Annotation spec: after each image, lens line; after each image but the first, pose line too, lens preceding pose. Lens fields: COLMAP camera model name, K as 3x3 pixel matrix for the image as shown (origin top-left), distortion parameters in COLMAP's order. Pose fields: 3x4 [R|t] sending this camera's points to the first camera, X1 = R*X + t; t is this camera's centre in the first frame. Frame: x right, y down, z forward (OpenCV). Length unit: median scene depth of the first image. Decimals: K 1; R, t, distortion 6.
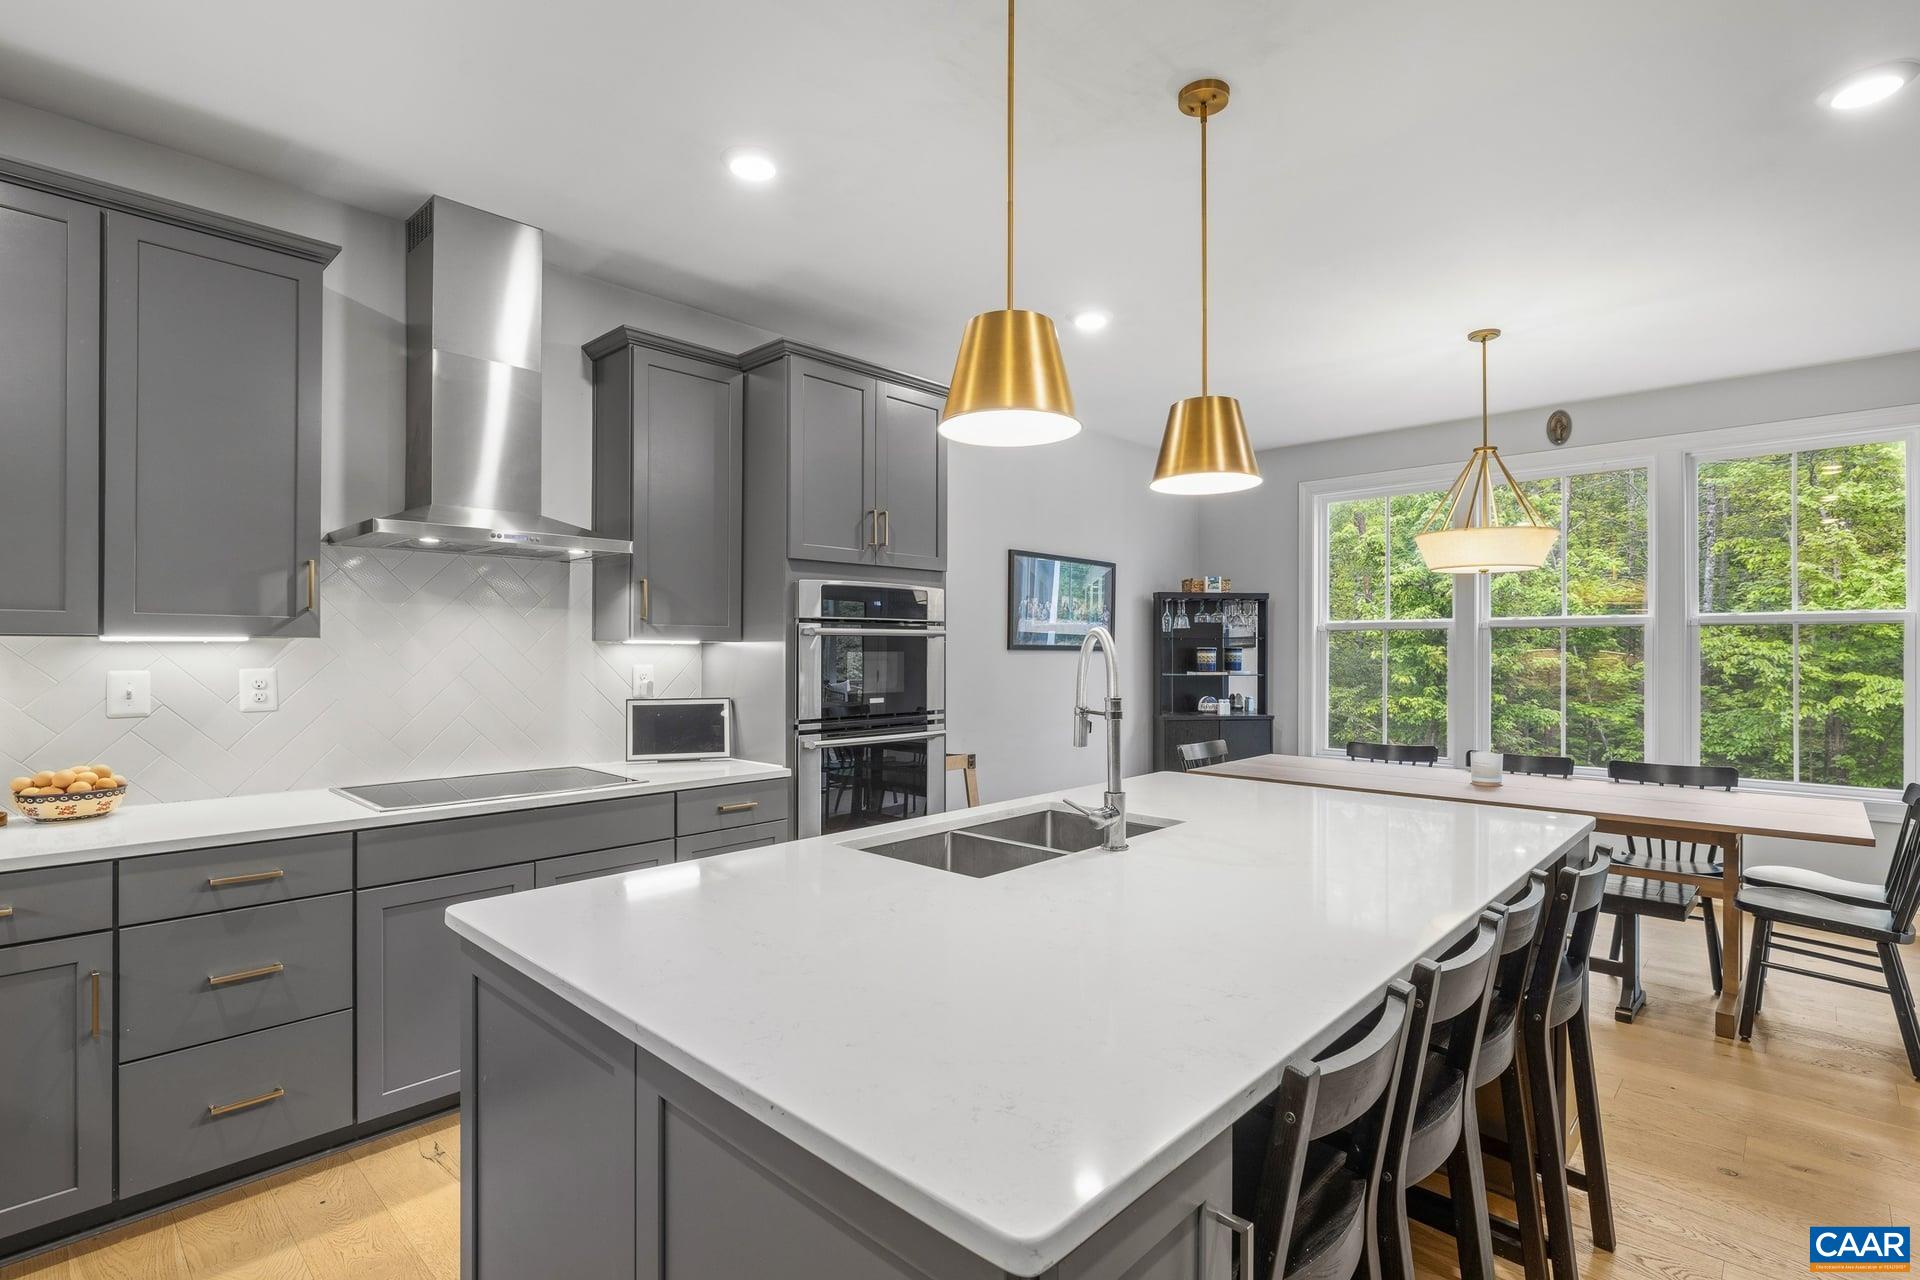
lens RADIAL K [[918.0, 0, 956.1], [0, 918.0, 650.2], [0, 0, 1]] dist [-0.002349, -0.000184]
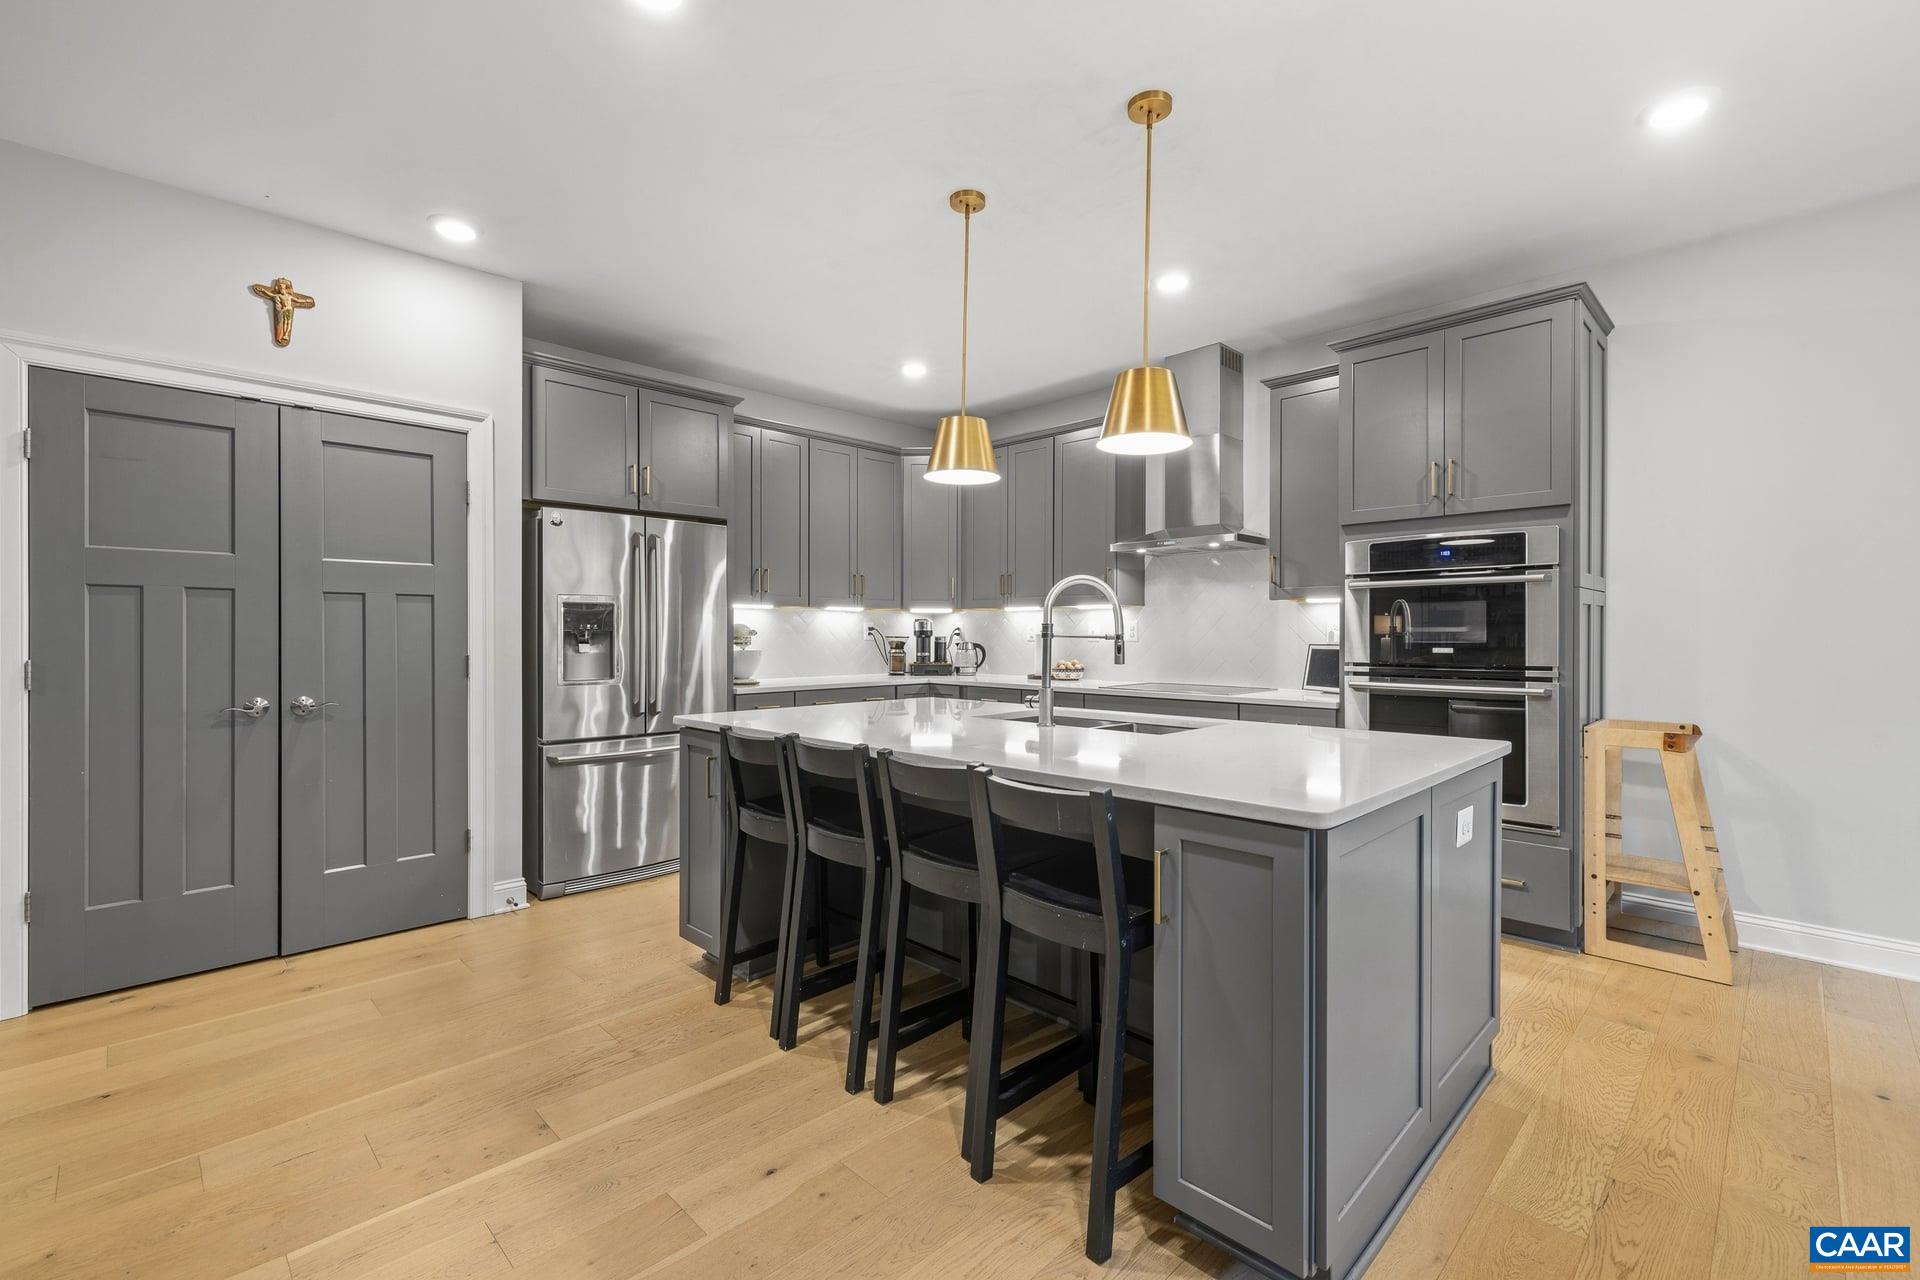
lens RADIAL K [[830.1, 0, 957.4], [0, 830.1, 634.4], [0, 0, 1]] dist [0.001359, 0.000342]
pose [[-0.051827, 0.003305, -0.998651, 0.802151], [0.003441, 0.999989, 0.003131, 0.030964], [0.998650, -0.003274, -0.051838, 0.488973]]
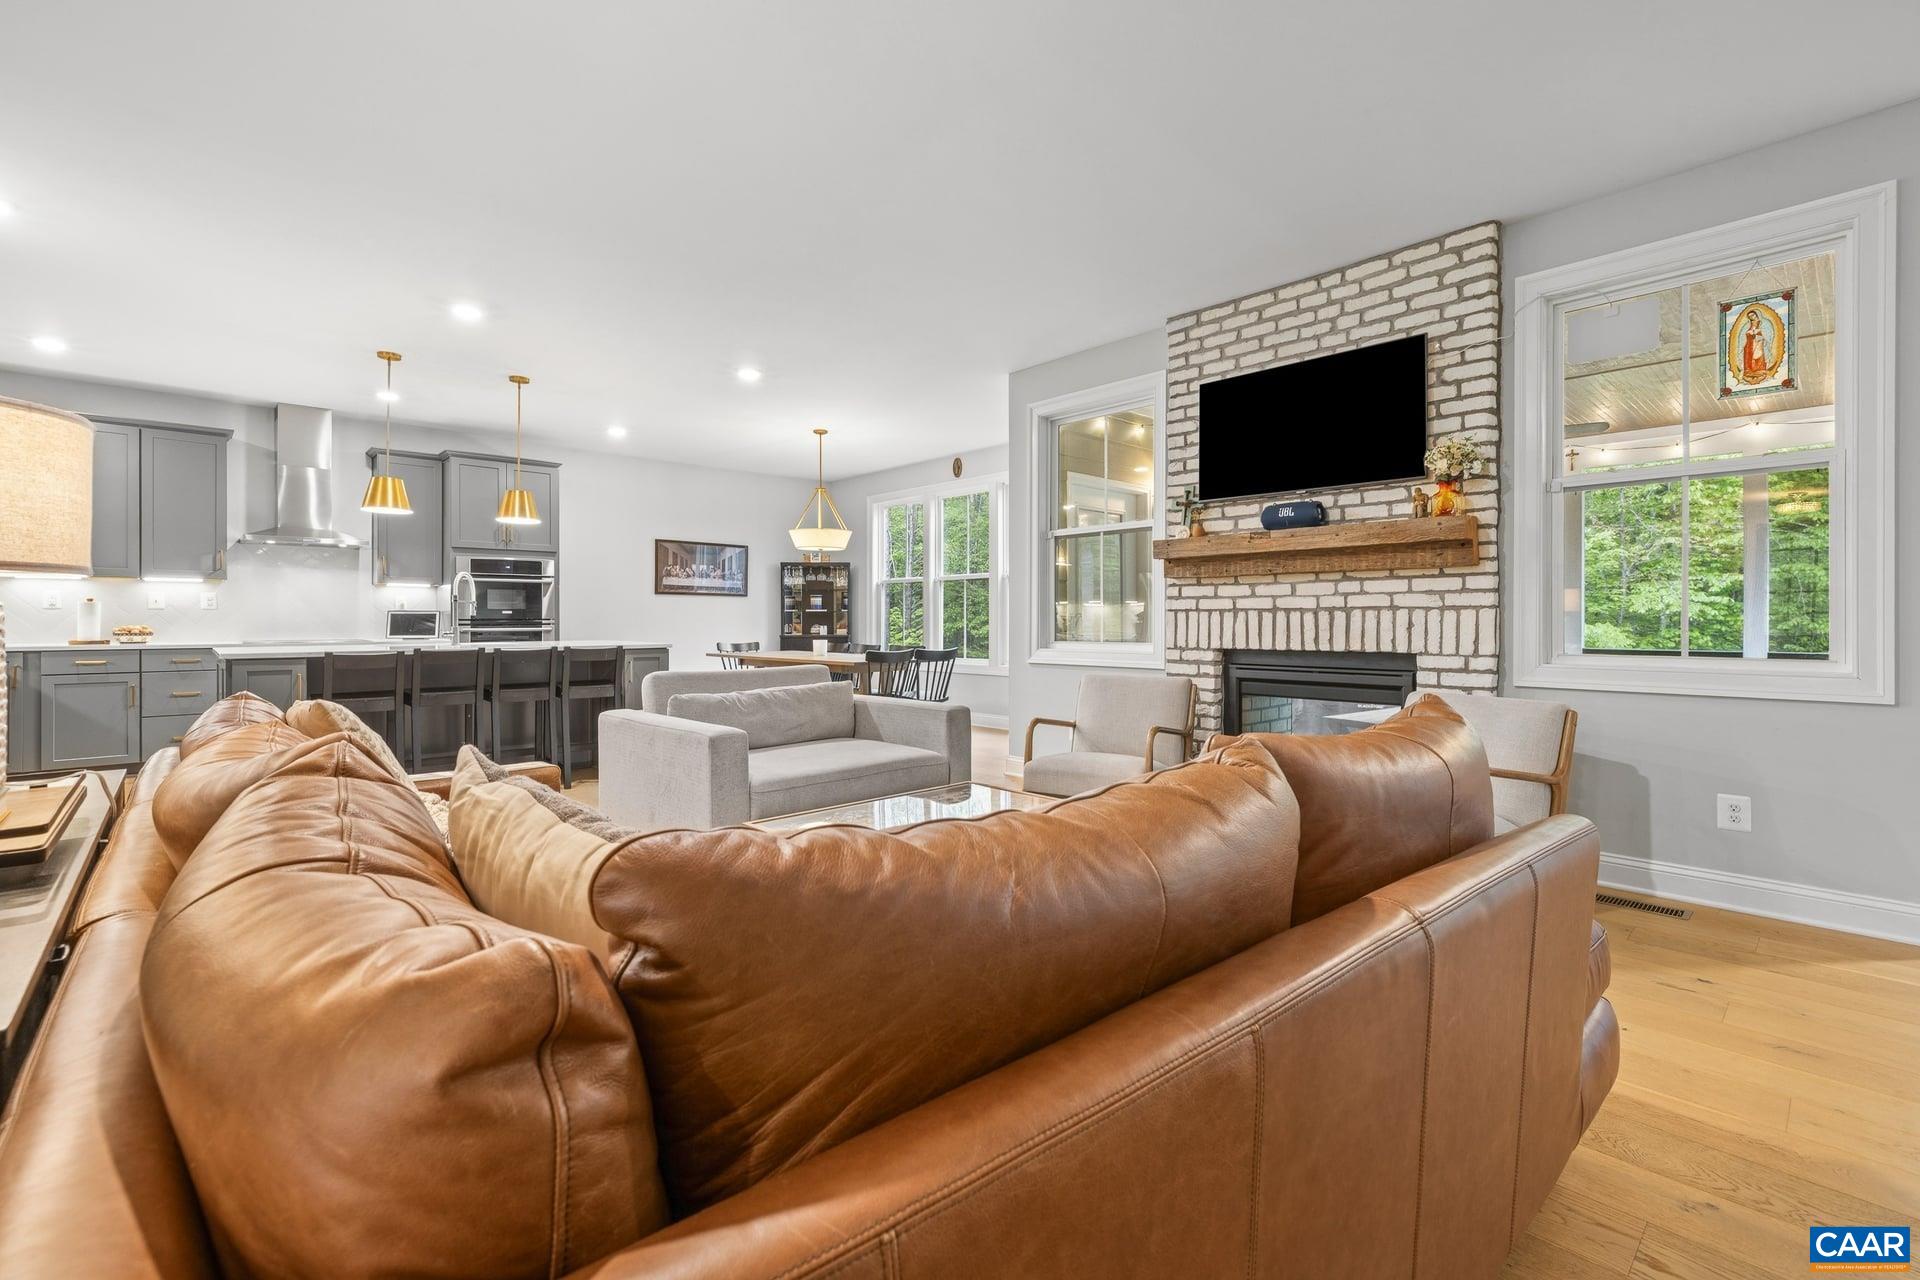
lens RADIAL K [[845.7, 0, 960.3], [0, 845.7, 625.2], [0, 0, 1]] dist [0.000122, 0.000402]
pose [[0.997704, -0.002304, -0.067685, 1.038701], [0.002653, 0.999984, 0.005066, 0.072662], [0.067673, -0.005234, 0.997694, -0.845579]]
